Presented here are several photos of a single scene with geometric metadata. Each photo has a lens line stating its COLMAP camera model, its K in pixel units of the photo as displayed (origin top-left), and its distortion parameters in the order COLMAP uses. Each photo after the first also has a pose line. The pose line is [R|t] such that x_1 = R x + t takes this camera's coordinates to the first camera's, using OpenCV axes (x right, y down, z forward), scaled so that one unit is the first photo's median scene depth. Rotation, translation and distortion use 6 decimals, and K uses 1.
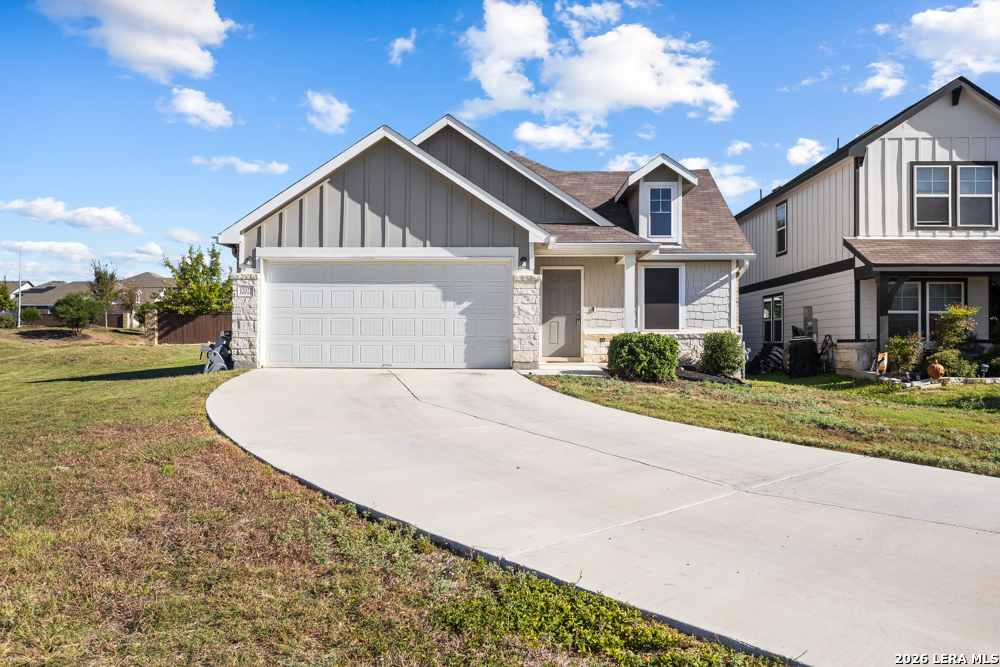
lens RADIAL K [[772.8, 0, 500.0], [0, 772.8, 333.5], [0, 0, 1]] dist [0.030827, 0.003207]
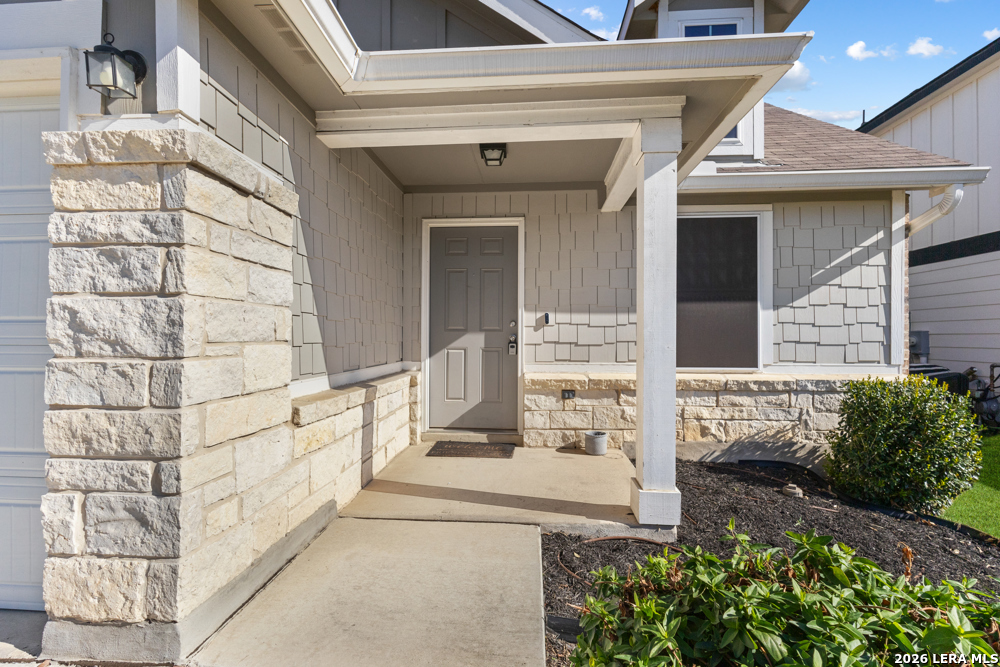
lens RADIAL K [[459.1, 0, 500.0], [0, 459.1, 333.5], [0, 0, 1]] dist [0.001975, 0.000574]
pose [[0.998788, -0.001391, -0.049204, 0.108507], [0.001694, 0.999980, 0.006110, -0.025120], [0.049194, -0.006186, 0.998770, 0.757096]]
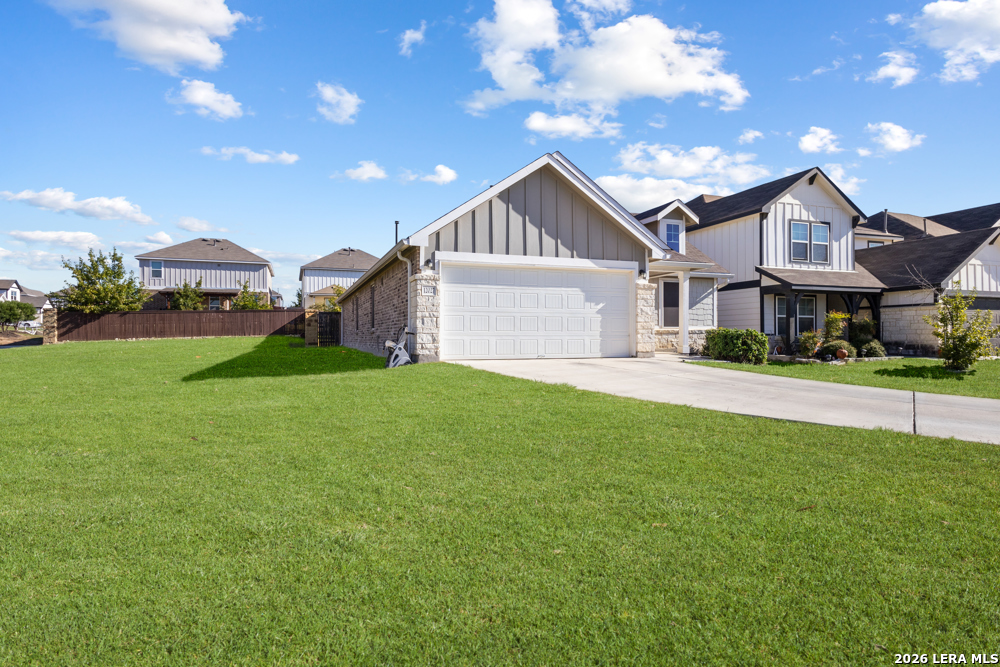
lens RADIAL K [[561.0, 0, 500.9], [0, 561.0, 344.3], [0, 0, 1]] dist [0.019014, 0.000048]
pose [[0.925609, -0.009336, 0.378366, -0.455013], [0.001133, 0.999760, 0.021895, 0.003290], [-0.378479, -0.019838, 0.925397, 0.194971]]
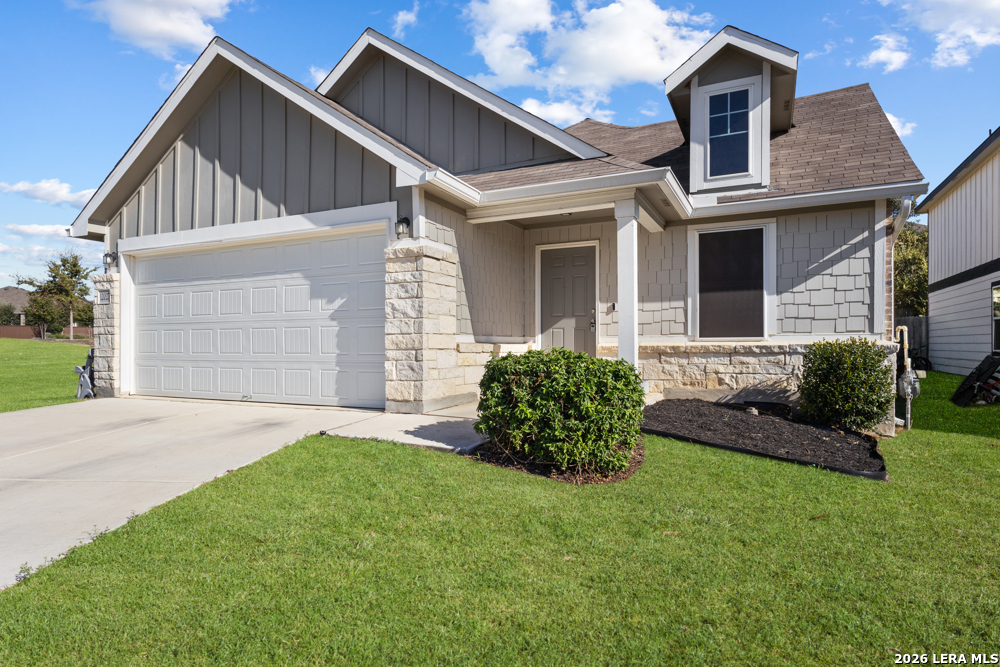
lens RADIAL K [[561.0, 0, 500.9], [0, 561.0, 344.3], [0, 0, 1]] dist [0.019014, 0.000048]
pose [[0.911515, -0.008065, -0.411187, 0.226516], [0.012880, 0.999877, 0.008940, -0.006164], [0.411064, -0.013445, 0.911507, 0.550544]]
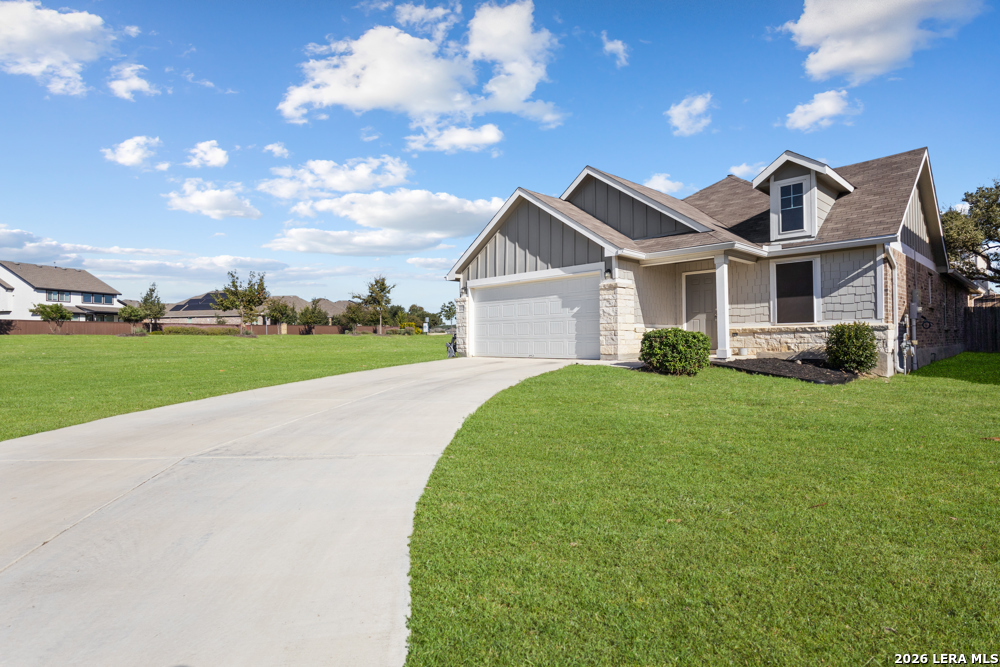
lens RADIAL K [[528.0, 0, 501.5], [0, 528.0, 330.3], [0, 0, 1]] dist [-0.001360, 0.000115]
pose [[0.712678, -0.024468, -0.701064, 0.421671], [0.022379, 0.999676, -0.012140, 0.004213], [0.701134, -0.007037, 0.712995, 0.238429]]
